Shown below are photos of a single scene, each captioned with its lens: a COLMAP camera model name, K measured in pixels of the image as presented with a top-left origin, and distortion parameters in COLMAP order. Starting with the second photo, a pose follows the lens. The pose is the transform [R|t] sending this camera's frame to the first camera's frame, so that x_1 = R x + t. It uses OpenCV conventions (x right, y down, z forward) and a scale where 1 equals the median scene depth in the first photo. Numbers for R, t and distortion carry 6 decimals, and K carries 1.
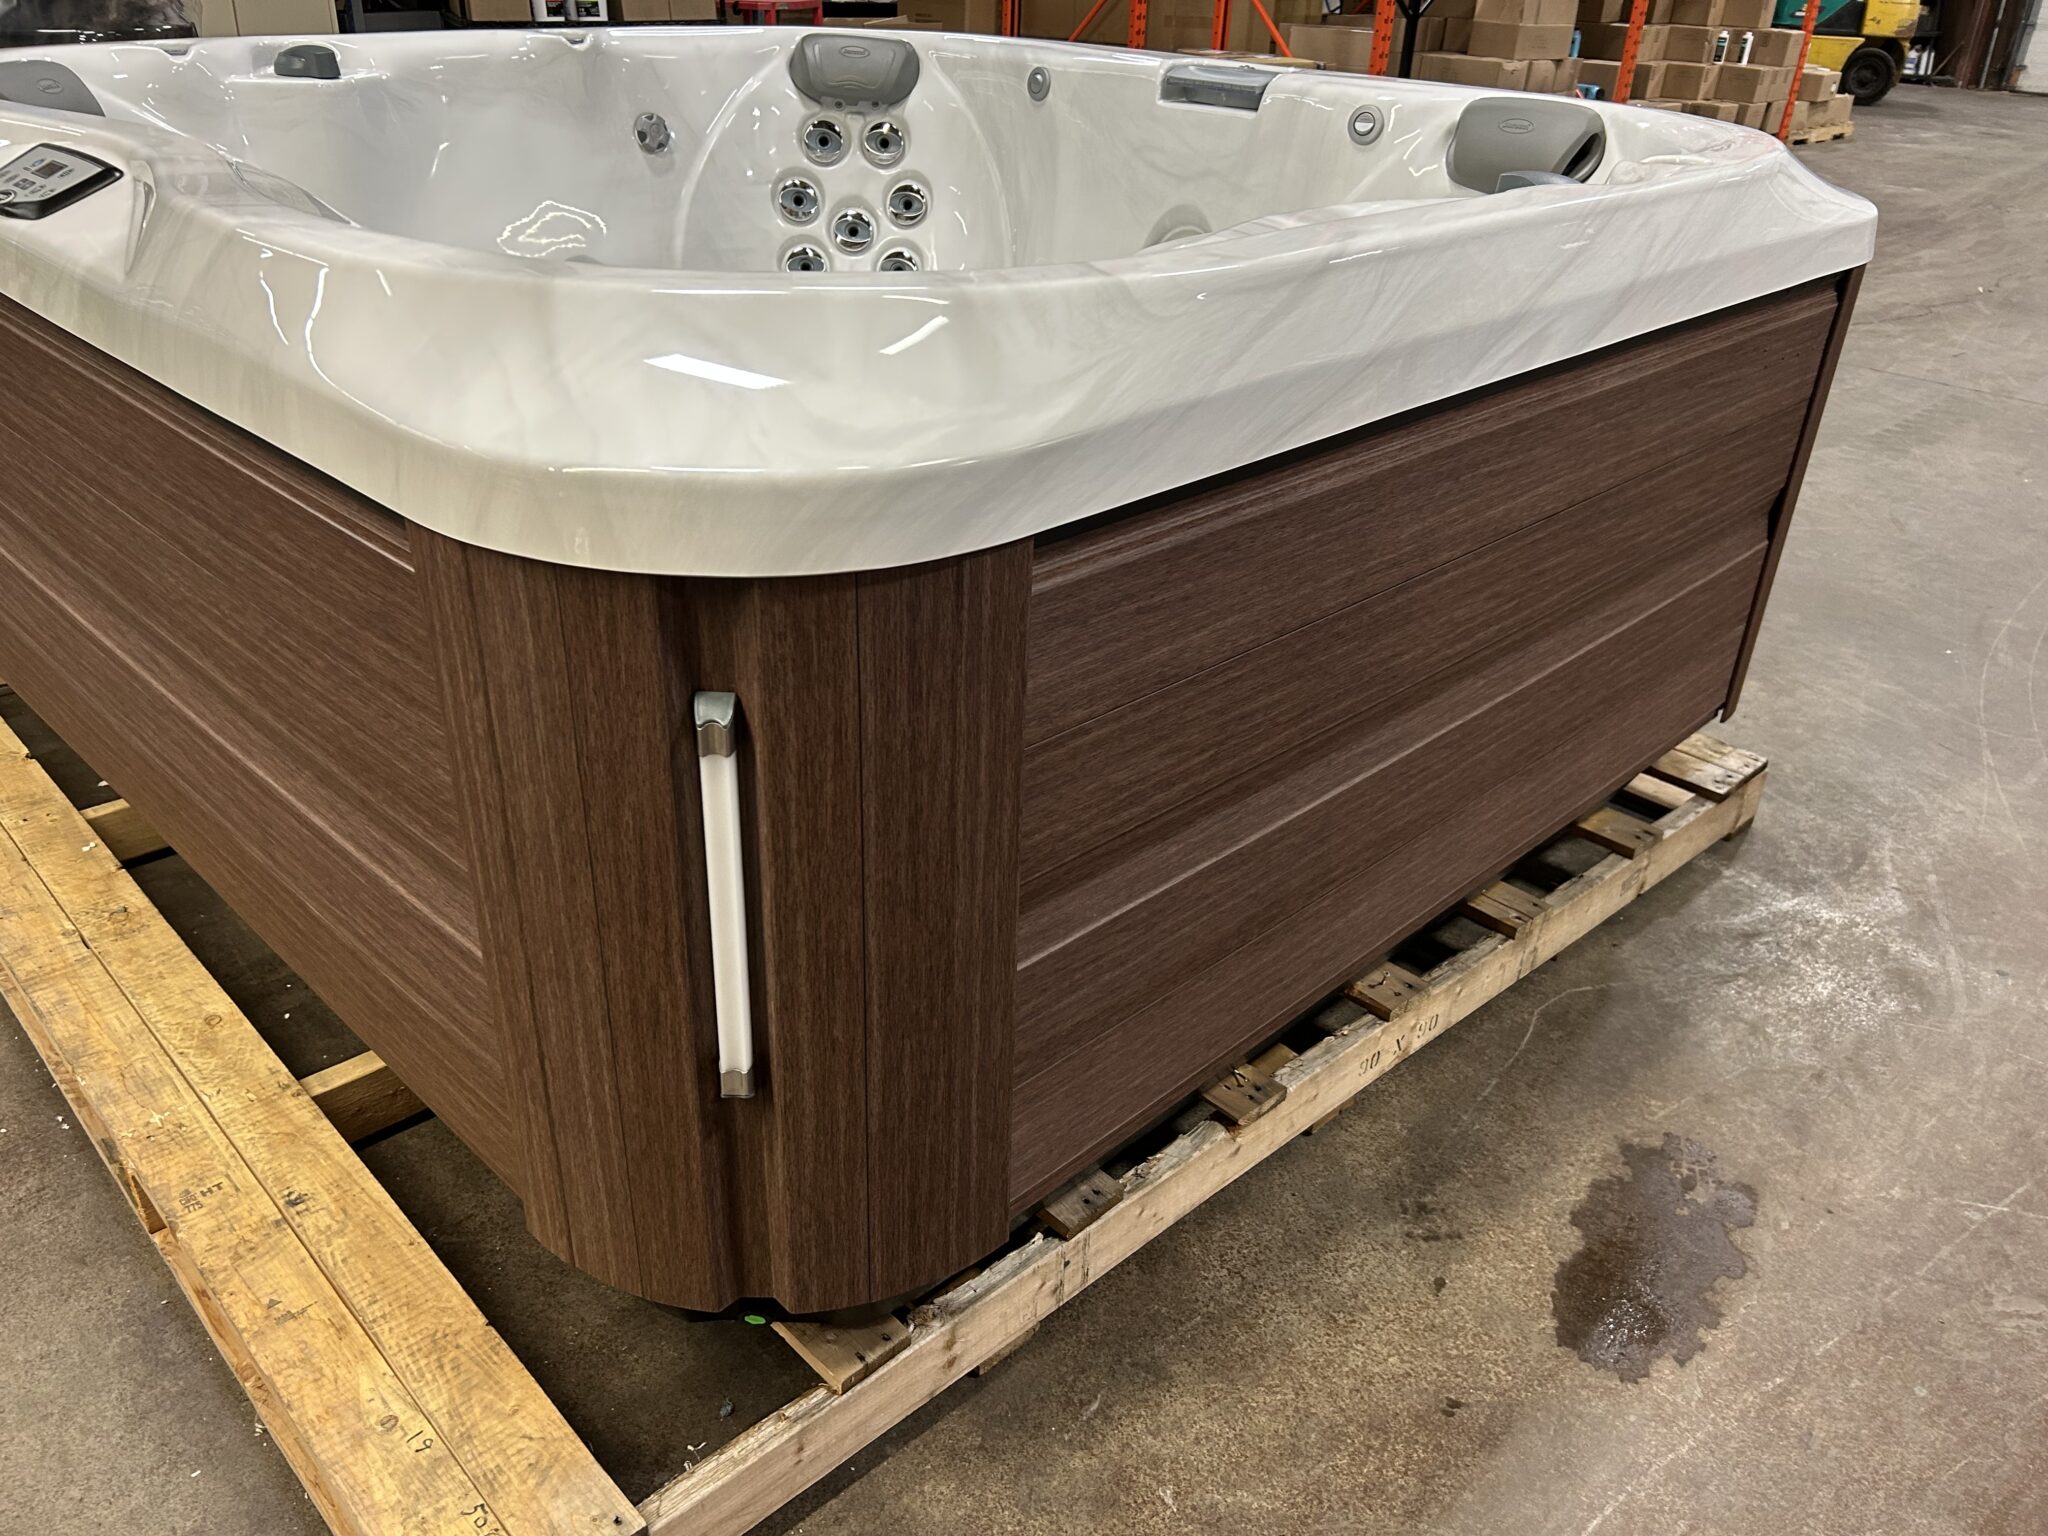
lens RADIAL K [[1532.9, 0, 1008.4], [0, 1532.9, 725.0], [0, 0, 1]] dist [0.032928, -0.044250]
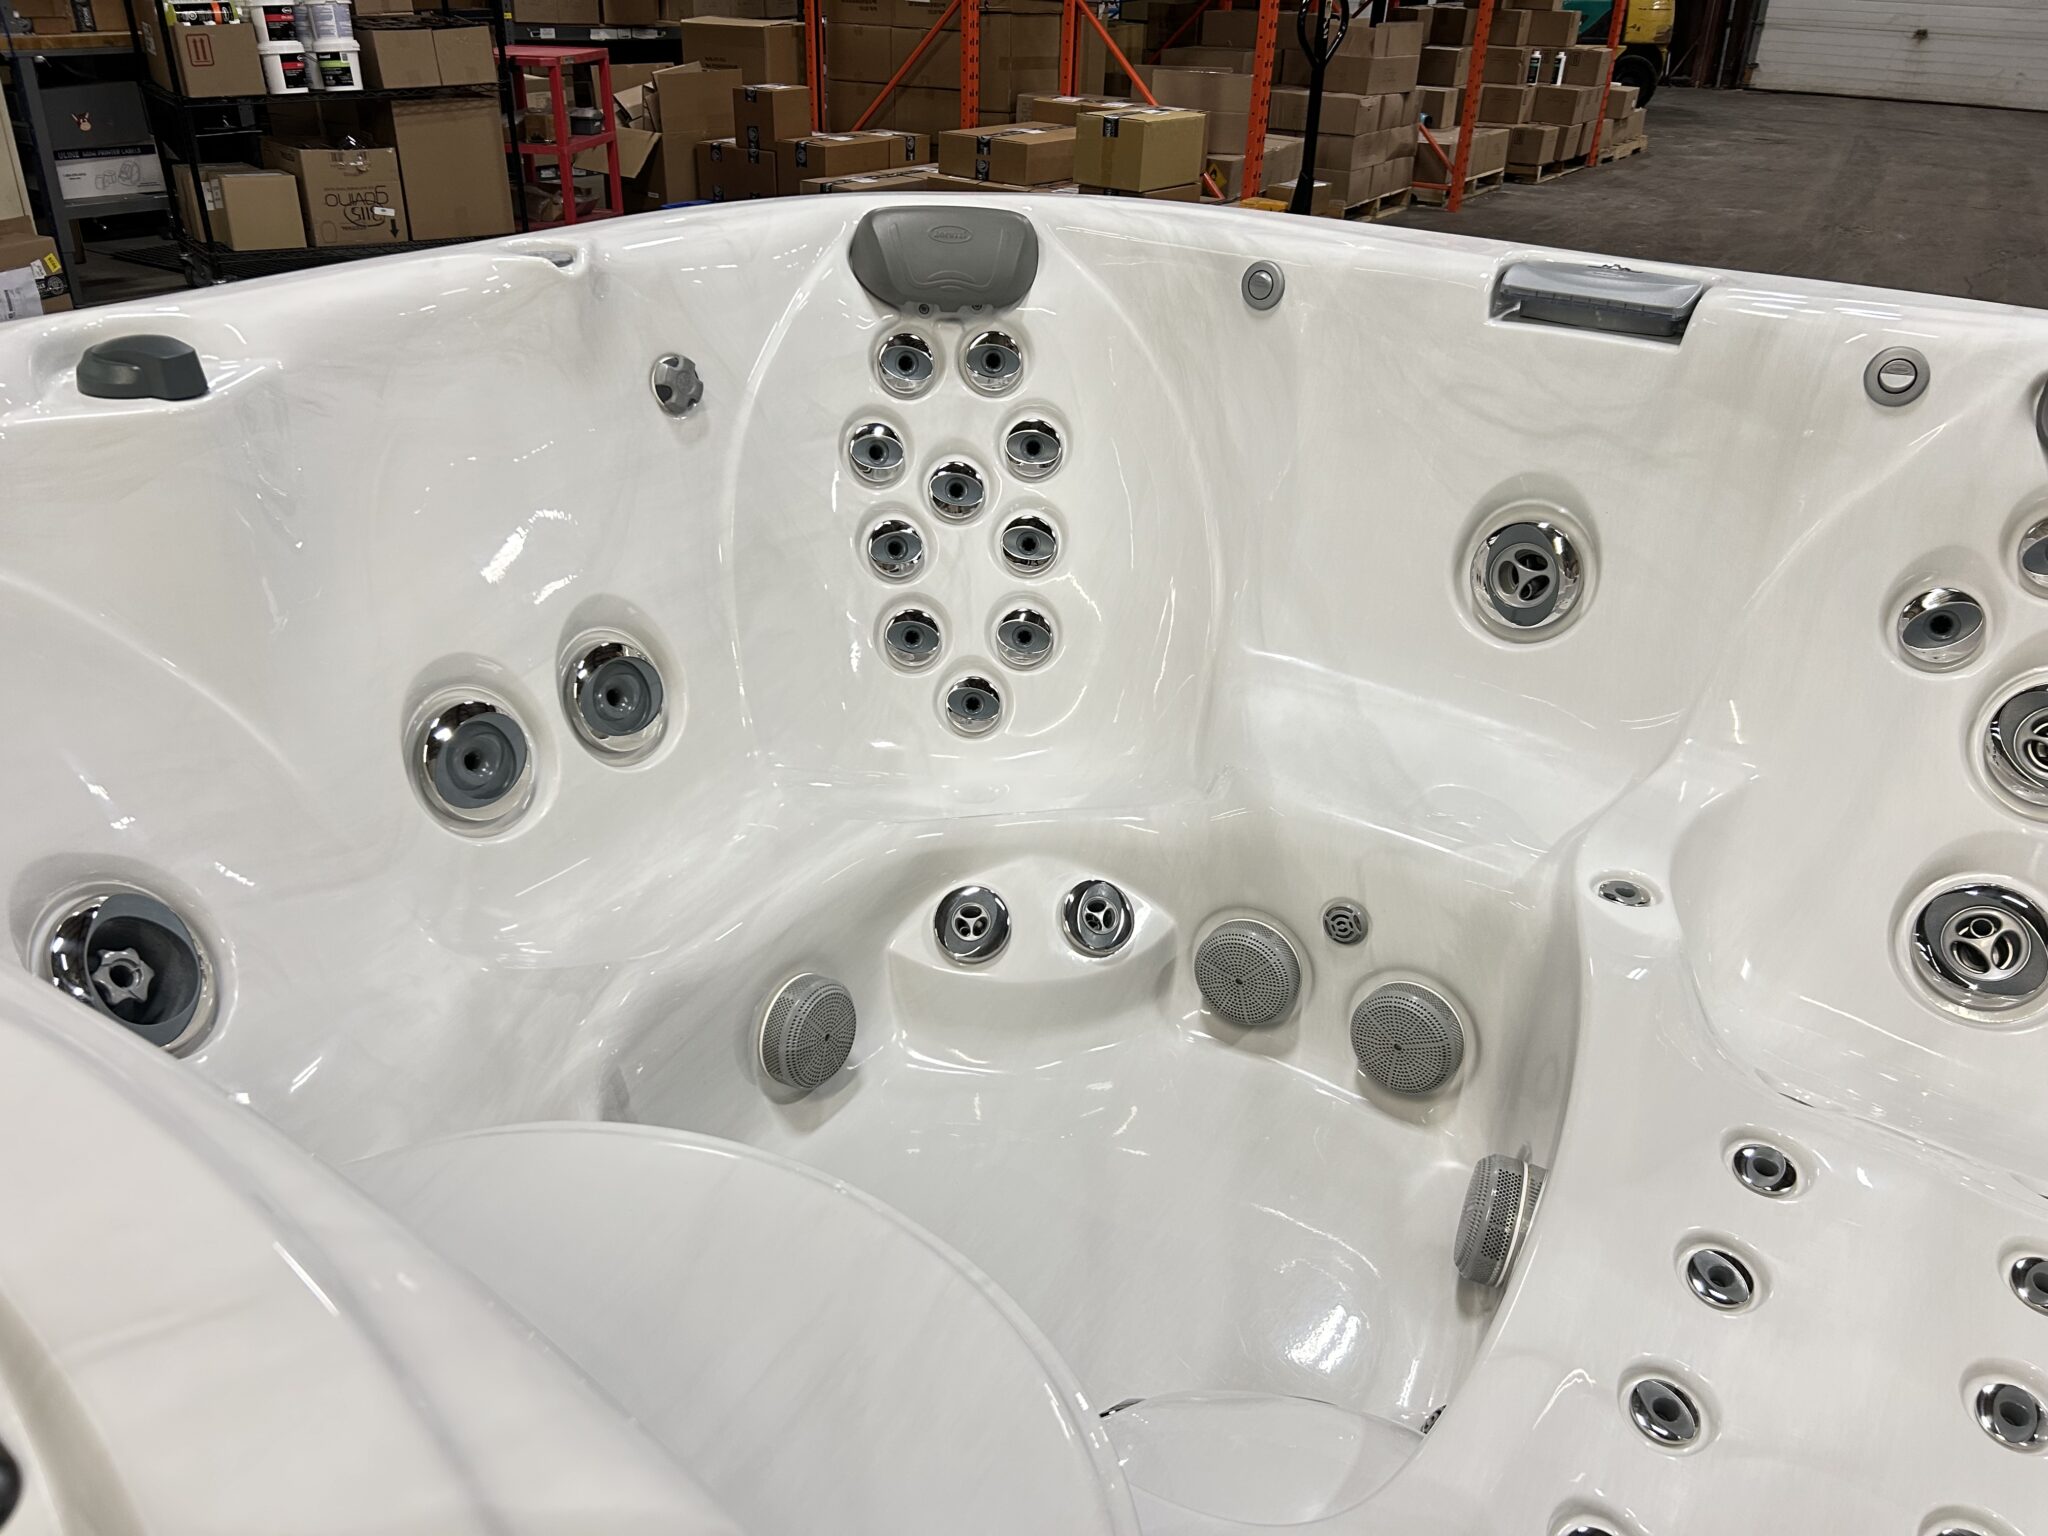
lens RADIAL K [[1532.9, 0, 1018.7], [0, 1532.9, 779.2], [0, 0, 1]] dist [0.032928, -0.044250]
pose [[0.984551, -0.096922, 0.145828, -0.187808], [0.093547, 0.995167, 0.029844, -0.211047], [-0.148016, -0.015741, 0.988860, 0.315165]]
